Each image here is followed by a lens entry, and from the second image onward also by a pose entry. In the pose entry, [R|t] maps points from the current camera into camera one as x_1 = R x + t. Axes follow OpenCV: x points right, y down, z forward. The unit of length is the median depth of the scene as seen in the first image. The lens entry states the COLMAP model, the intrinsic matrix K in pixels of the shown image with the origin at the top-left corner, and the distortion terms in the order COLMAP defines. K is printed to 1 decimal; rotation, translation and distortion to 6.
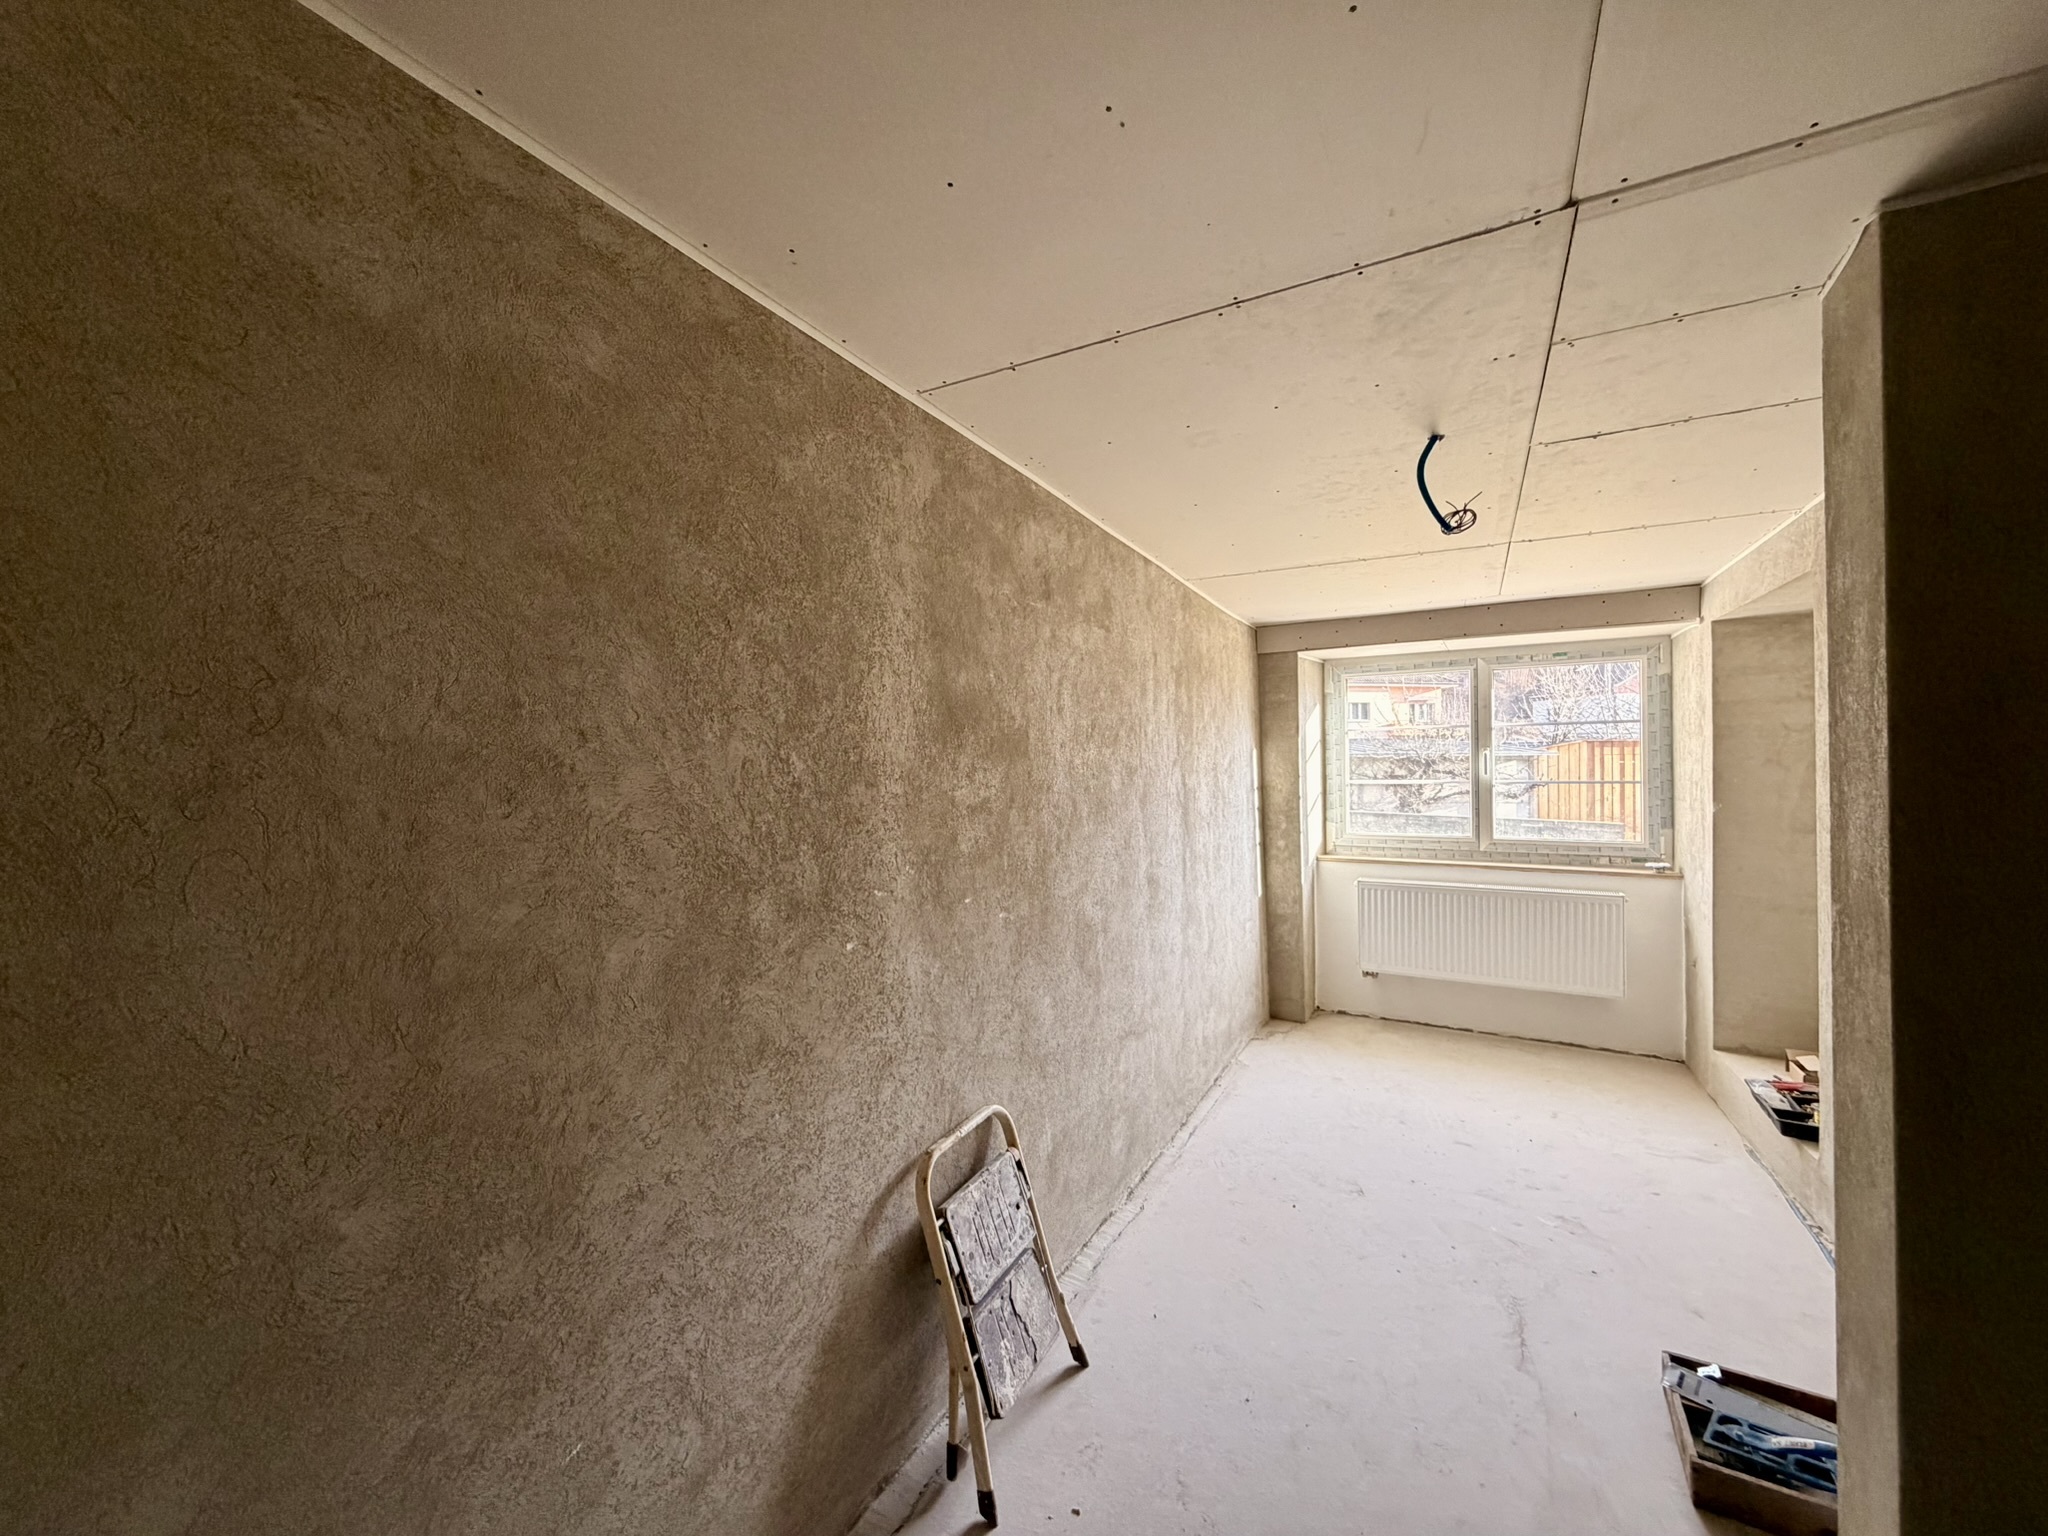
lens RADIAL K [[813.4, 0, 1016.0], [0, 813.4, 766.5], [0, 0, 1]] dist [0.000787, 0.000017]
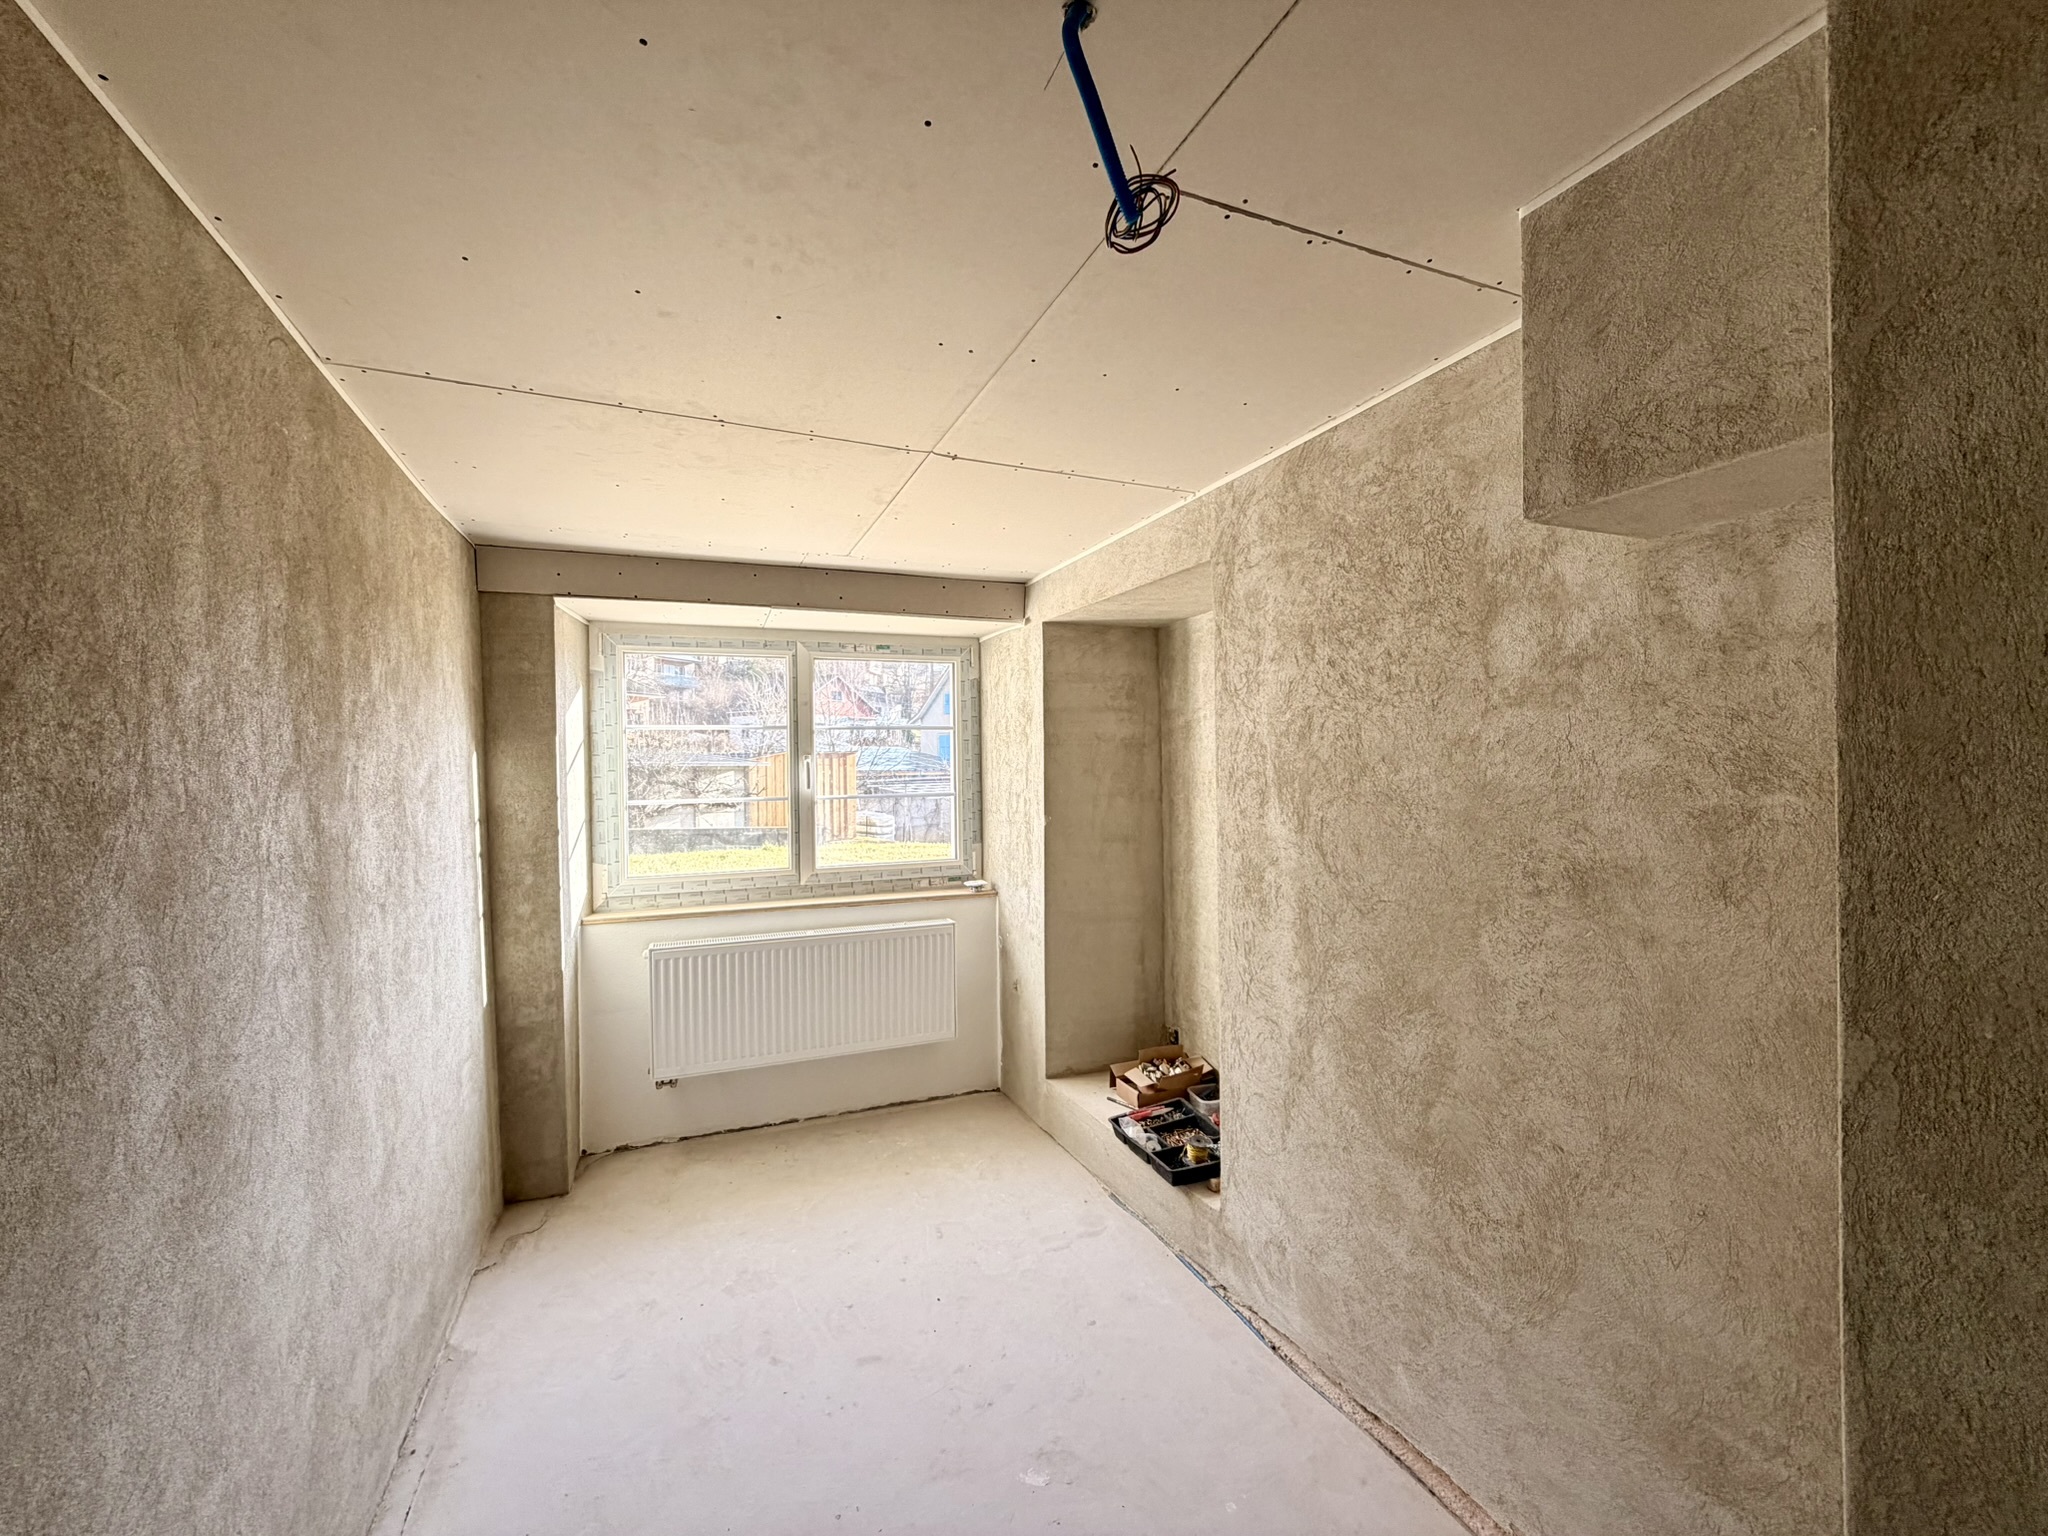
lens RADIAL K [[813.4, 0, 1016.0], [0, 813.4, 766.5], [0, 0, 1]] dist [0.000787, 0.000017]
pose [[0.611839, 0.001587, 0.790981, 0.076540], [0.008429, 0.999928, -0.008526, -0.003641], [-0.790938, 0.011883, 0.611781, 0.366532]]
